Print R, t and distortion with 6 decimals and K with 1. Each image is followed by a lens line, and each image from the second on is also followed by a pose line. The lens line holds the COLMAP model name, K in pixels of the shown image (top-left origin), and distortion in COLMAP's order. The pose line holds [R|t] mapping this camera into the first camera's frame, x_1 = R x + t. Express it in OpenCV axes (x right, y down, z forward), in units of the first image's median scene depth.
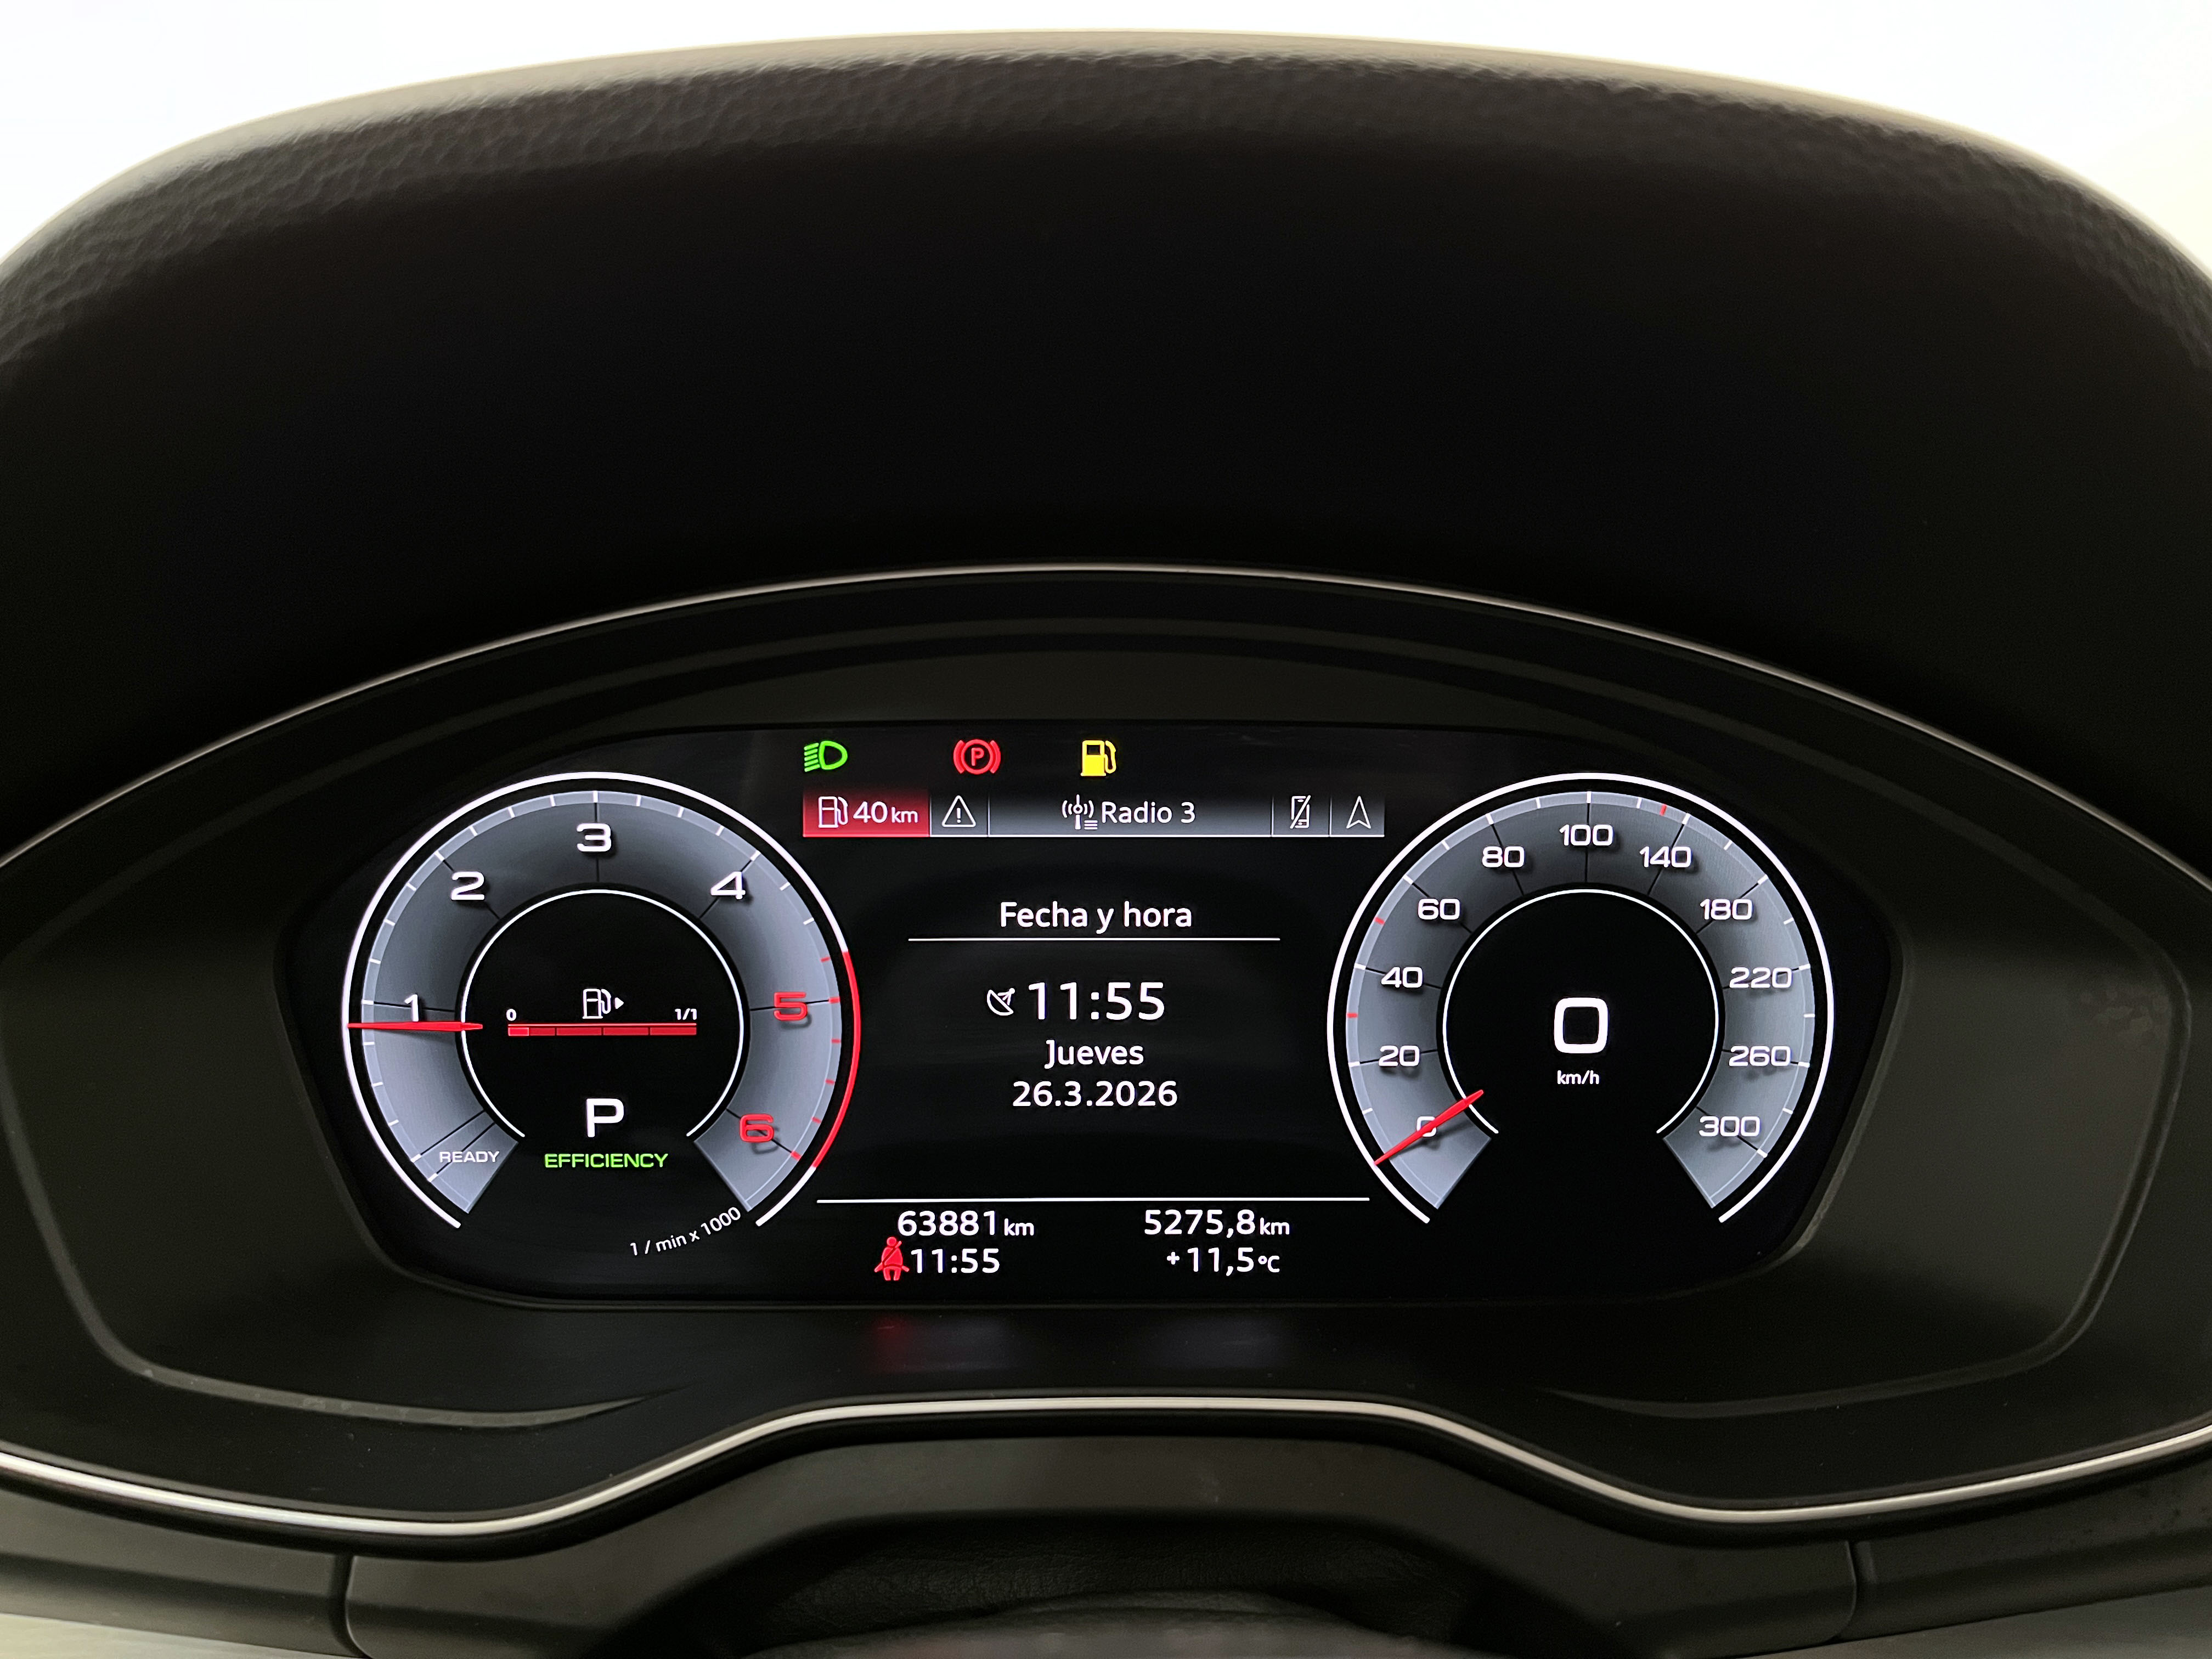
lens RADIAL K [[1672.4, 0, 1117.5], [0, 1672.4, 809.0], [0, 0, 1]] dist [0.033920, -0.010087]
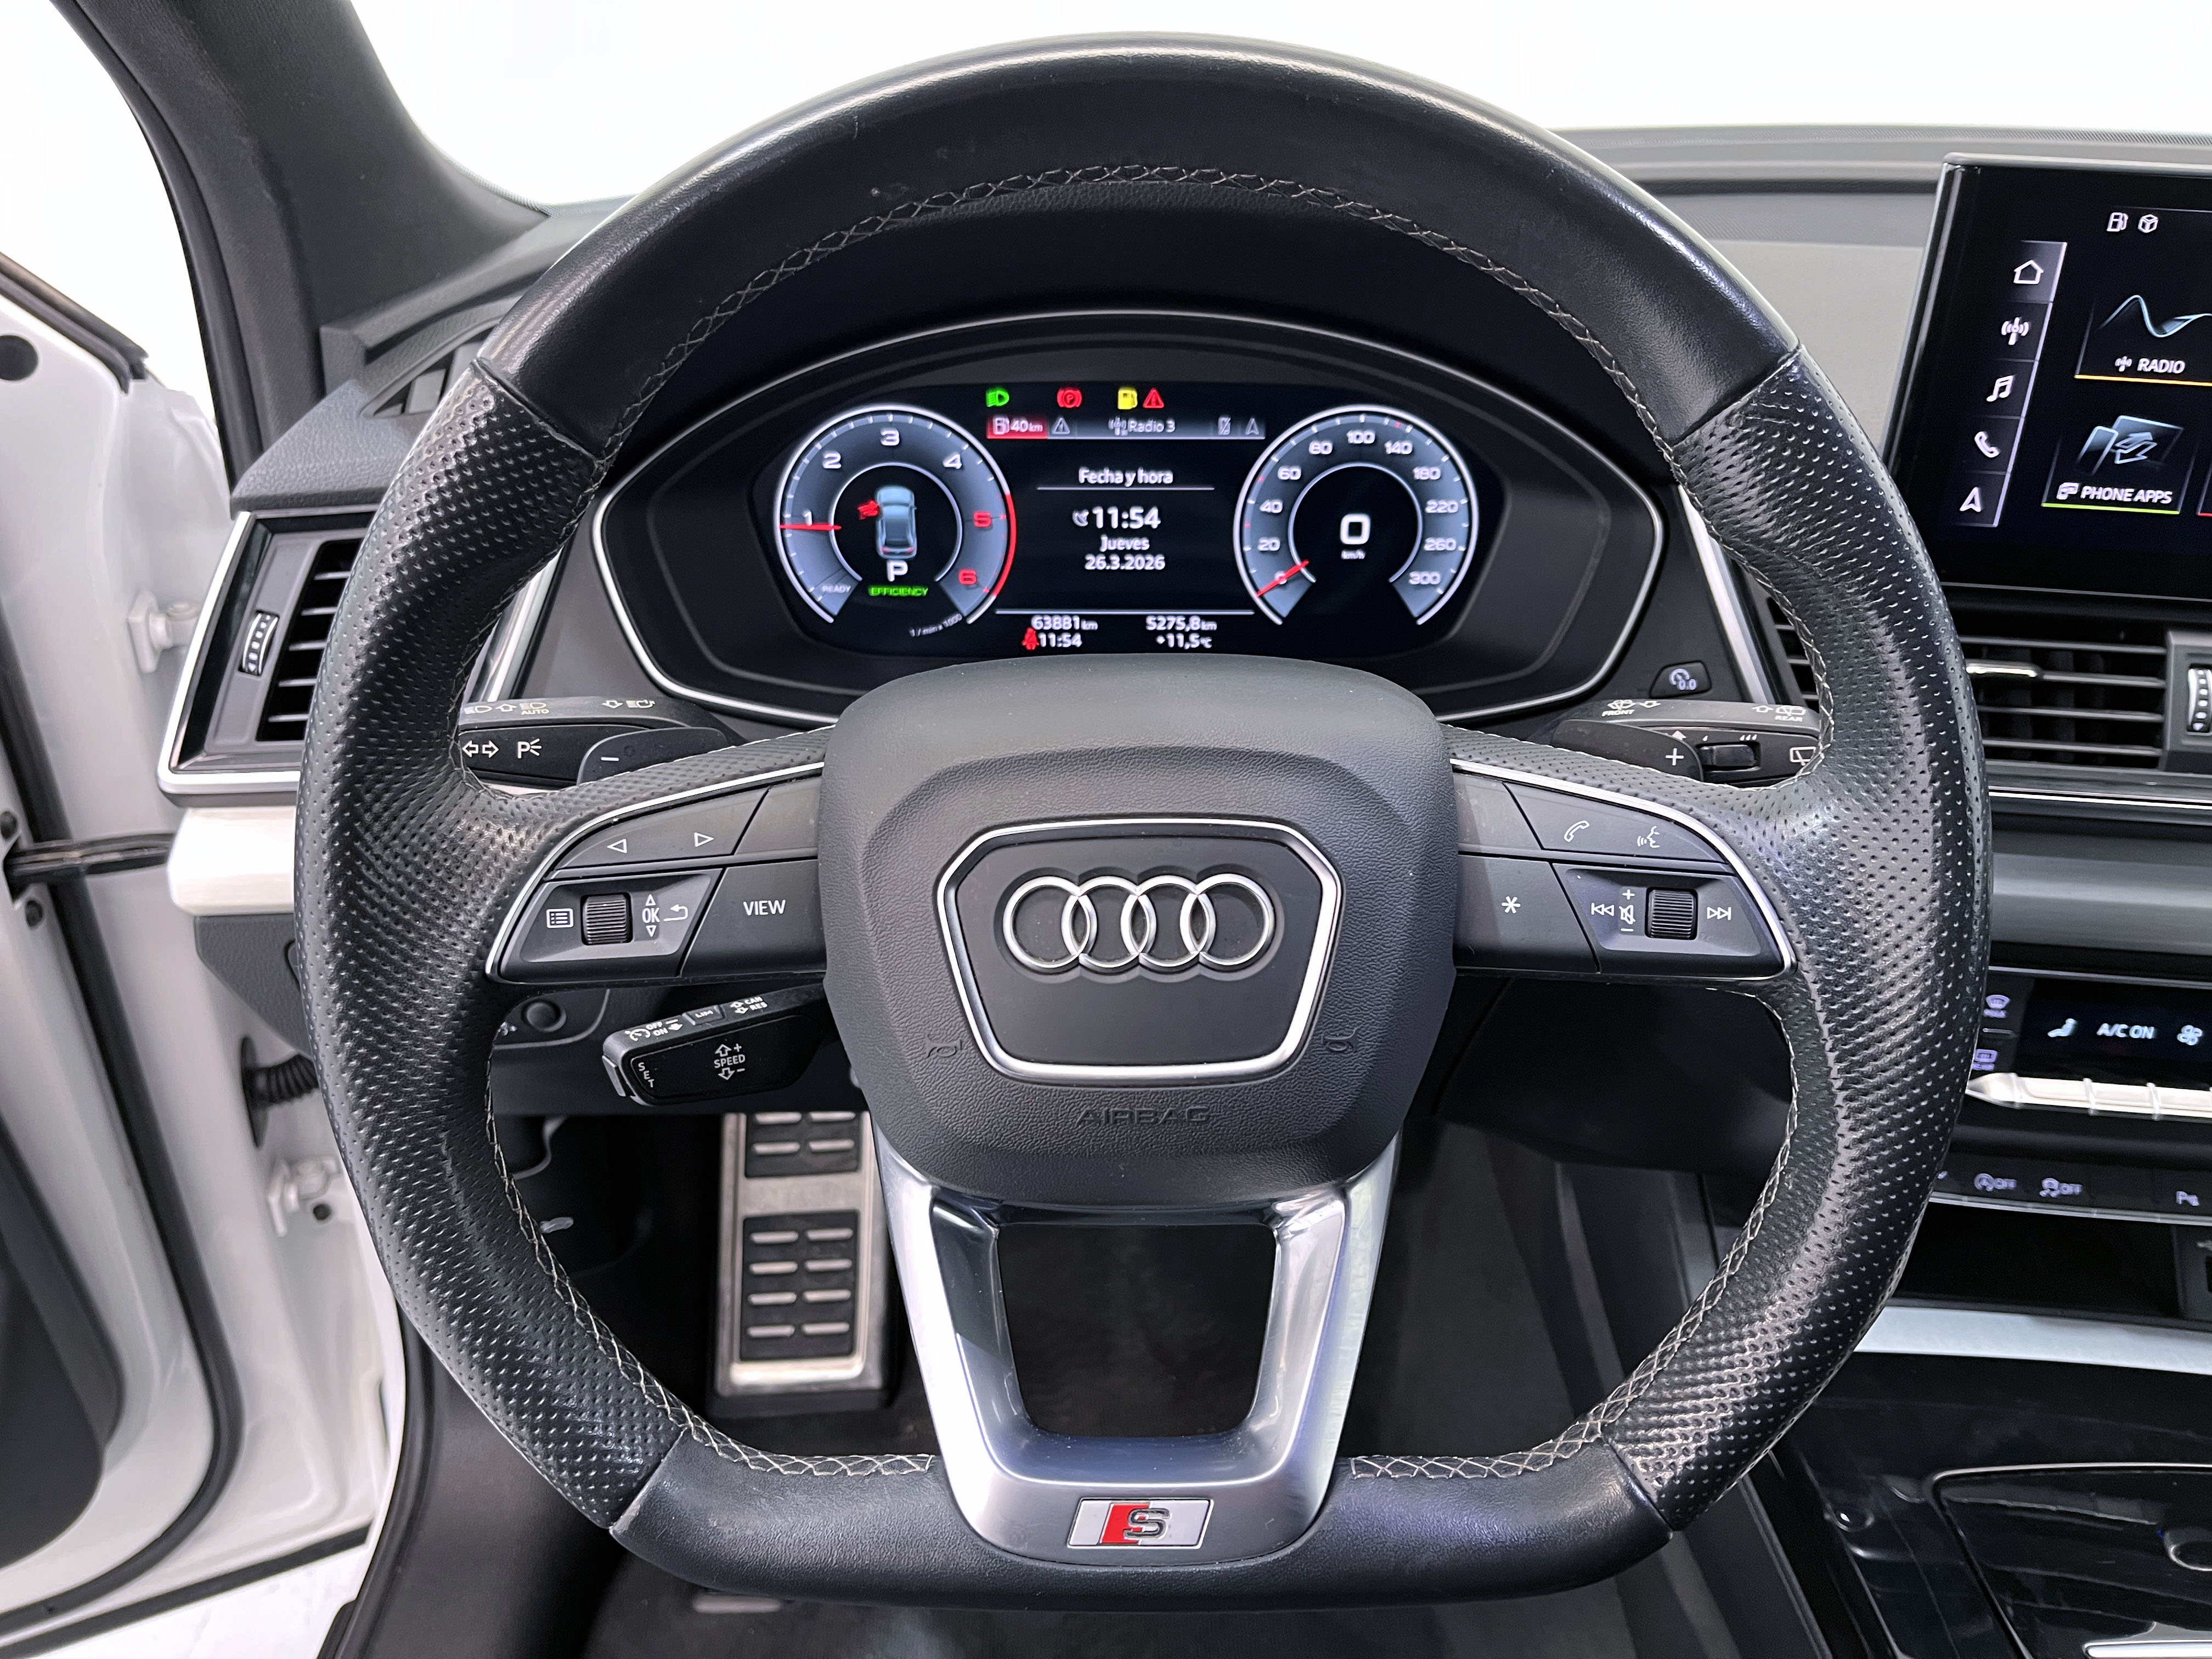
lens RADIAL K [[1672.4, 0, 1099.6], [0, 1672.4, 844.1], [0, 0, 1]] dist [0.033920, -0.010087]
pose [[0.999558, 0.009221, -0.028245, 0.017710], [-0.001006, 0.960584, 0.277987, -0.076993], [0.029695, -0.277836, 0.960170, -1.145271]]
